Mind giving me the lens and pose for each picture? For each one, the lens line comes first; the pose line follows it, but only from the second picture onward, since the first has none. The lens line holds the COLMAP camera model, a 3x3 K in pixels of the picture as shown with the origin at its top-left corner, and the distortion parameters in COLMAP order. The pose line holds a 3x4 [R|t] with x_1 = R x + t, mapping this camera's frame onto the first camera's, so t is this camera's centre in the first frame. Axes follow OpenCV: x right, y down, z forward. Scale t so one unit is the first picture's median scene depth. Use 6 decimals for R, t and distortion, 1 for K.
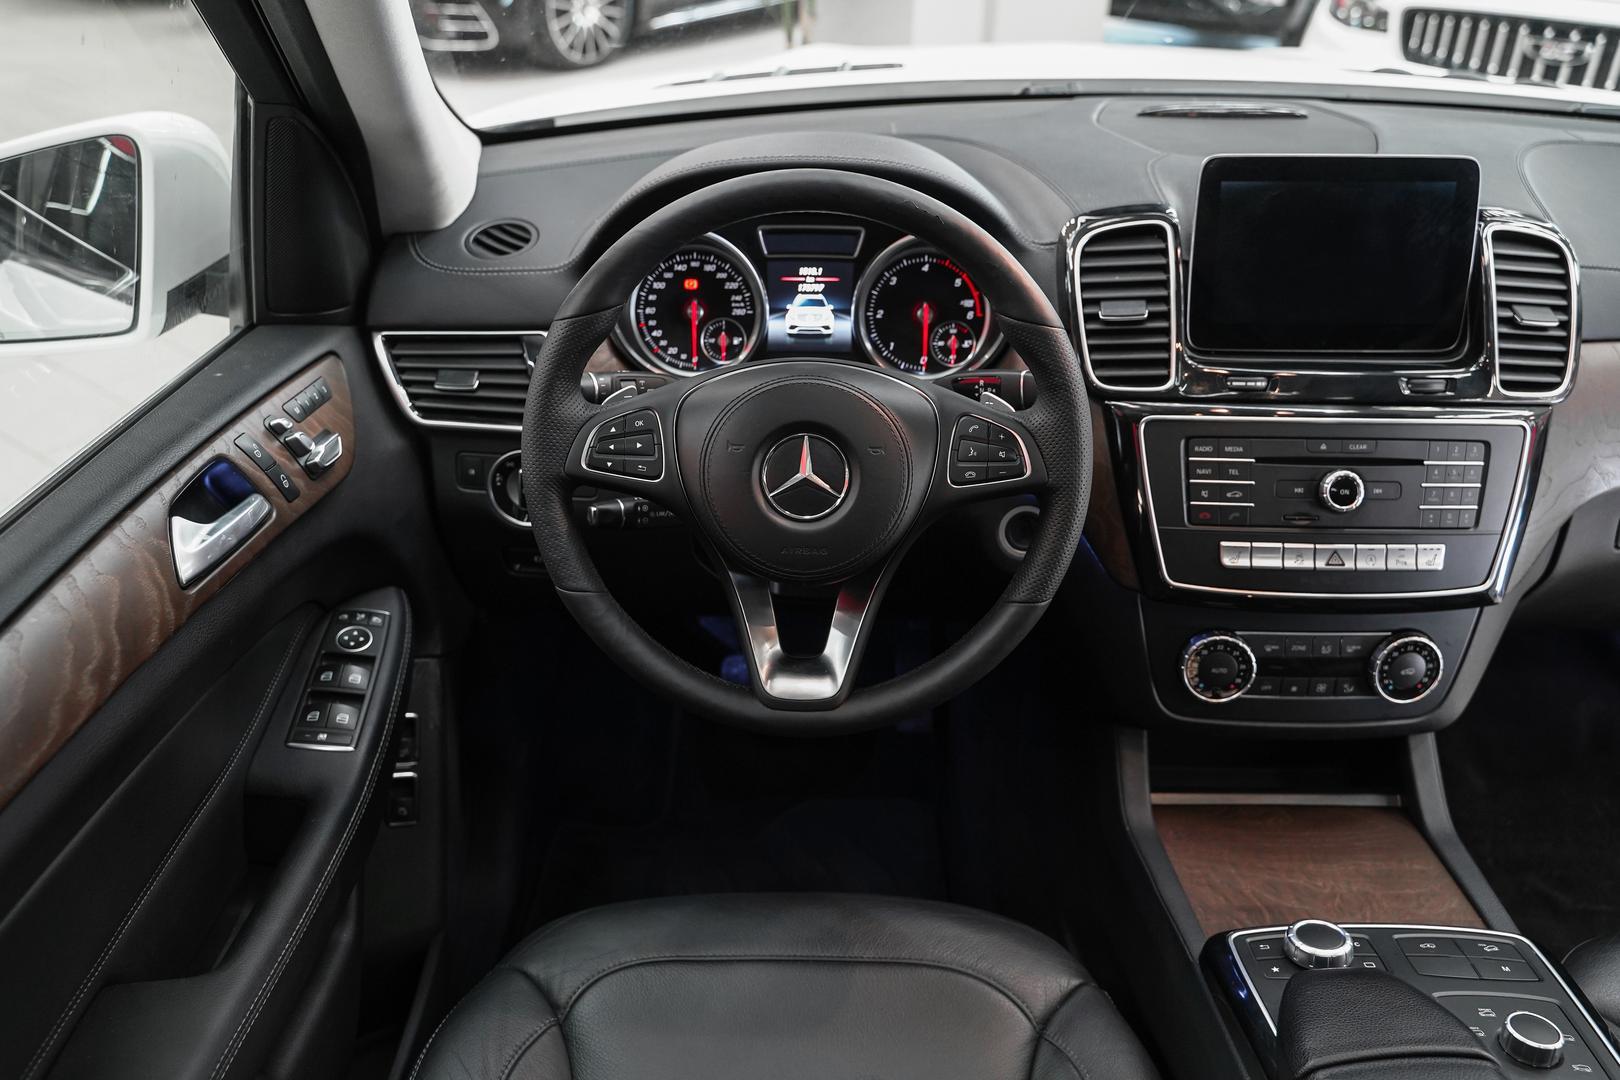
lens RADIAL K [[1292.9, 0, 780.7], [0, 1292.9, 546.9], [0, 0, 1]] dist [-0.035435, 0.011998]
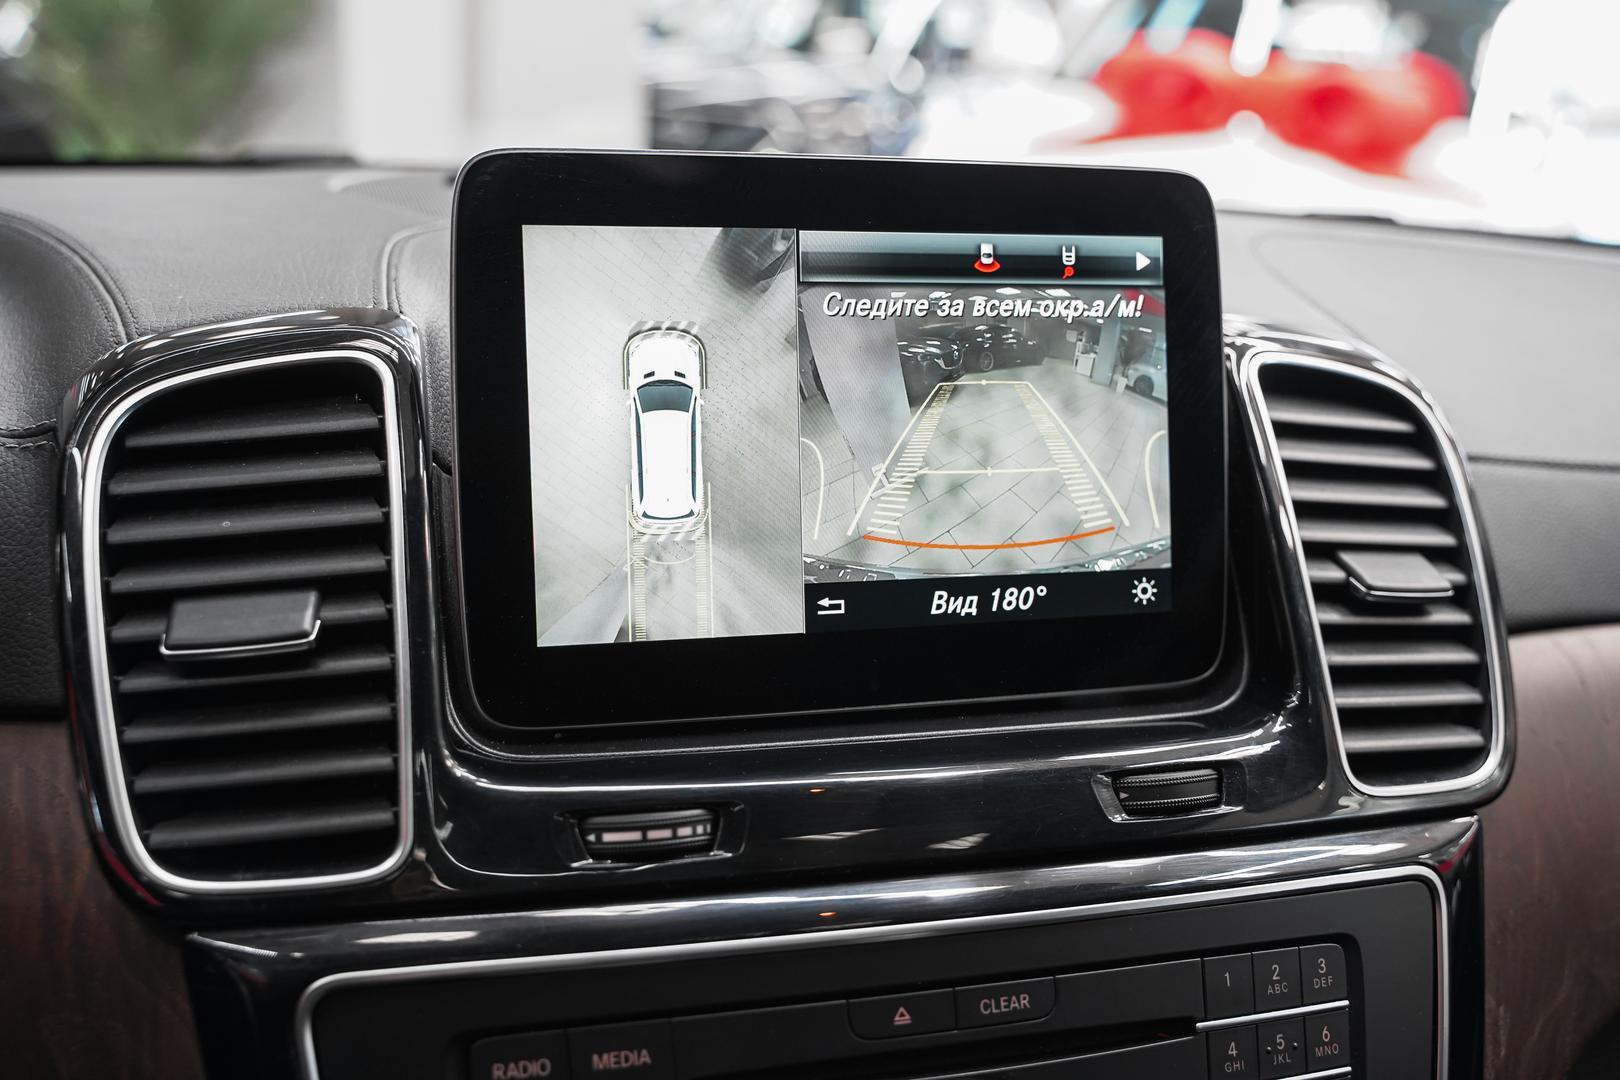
lens RADIAL K [[1664.1, 0, 822.7], [0, 1664.1, 529.0], [0, 0, 1]] dist [0.003844, 0.000000]
pose [[0.950937, -0.035564, 0.307333, 0.278213], [0.107445, 0.969506, -0.220260, -0.103802], [-0.290128, 0.242475, 0.925760, 0.589159]]
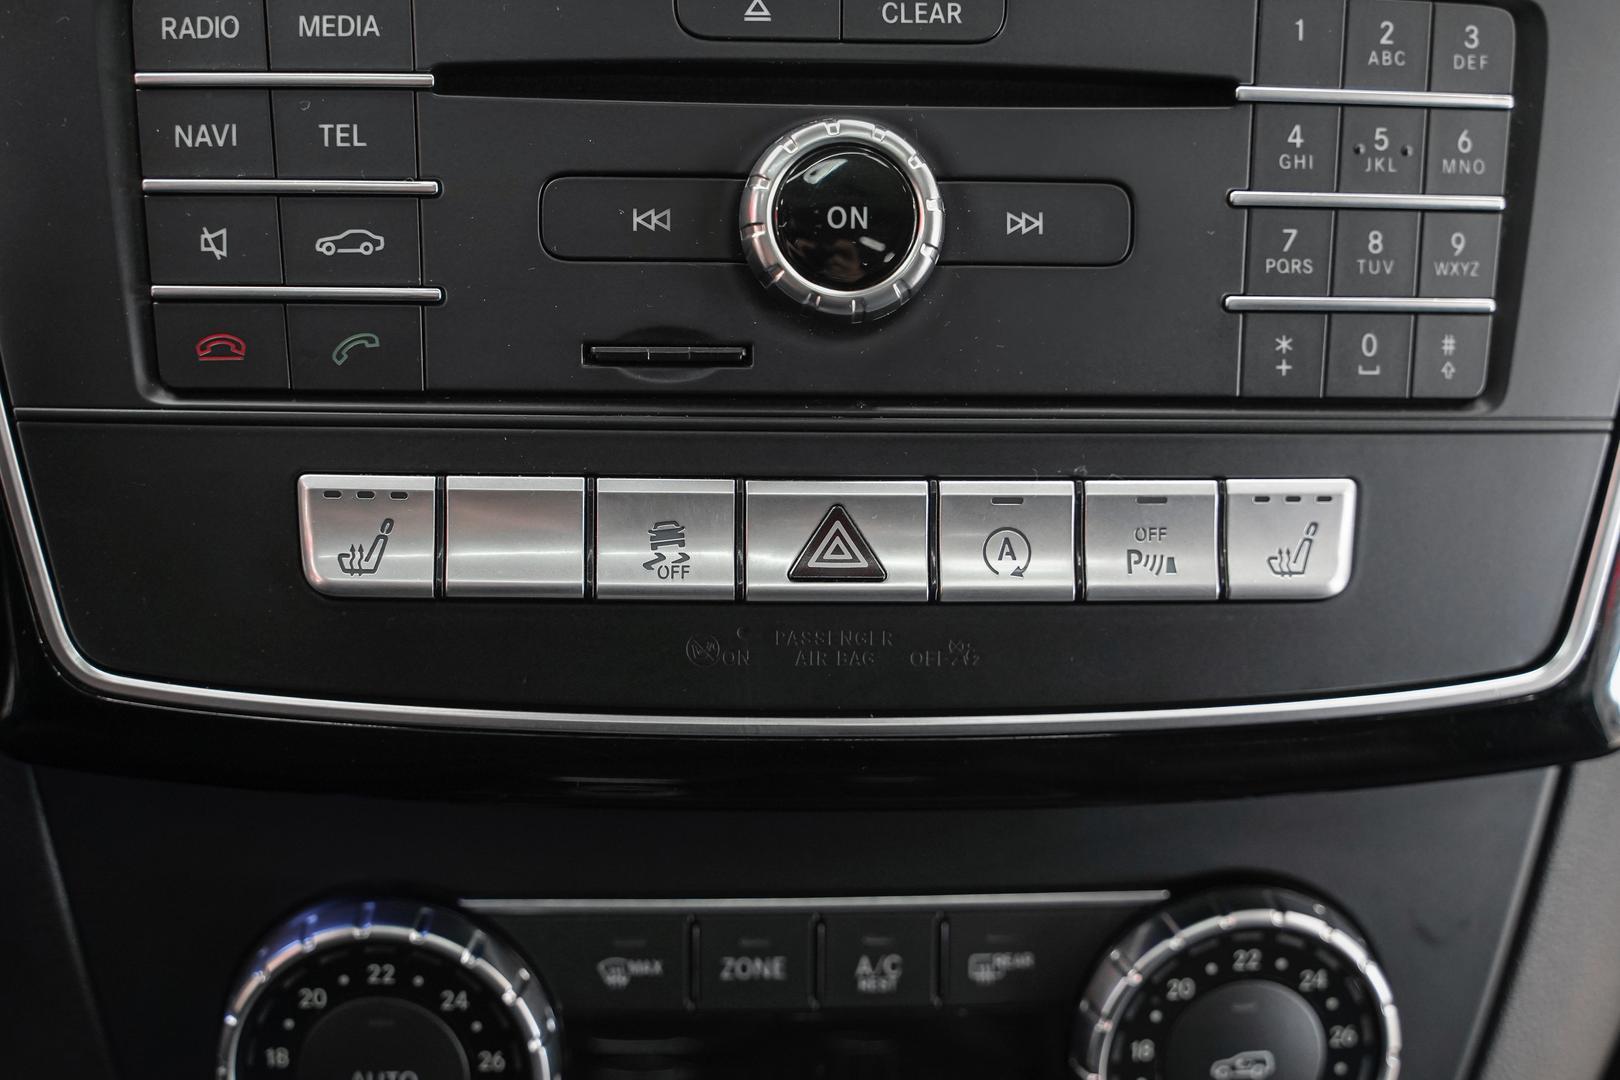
lens RADIAL K [[2478.5, 0, 813.4], [0, 2478.5, 535.8], [0, 0, 1]] dist [0.007970, 0.000000]
pose [[0.995564, -0.008169, 0.093736, 0.385275], [0.014322, 0.997773, -0.065152, 0.033550], [-0.092995, 0.066205, 0.993463, 0.589953]]
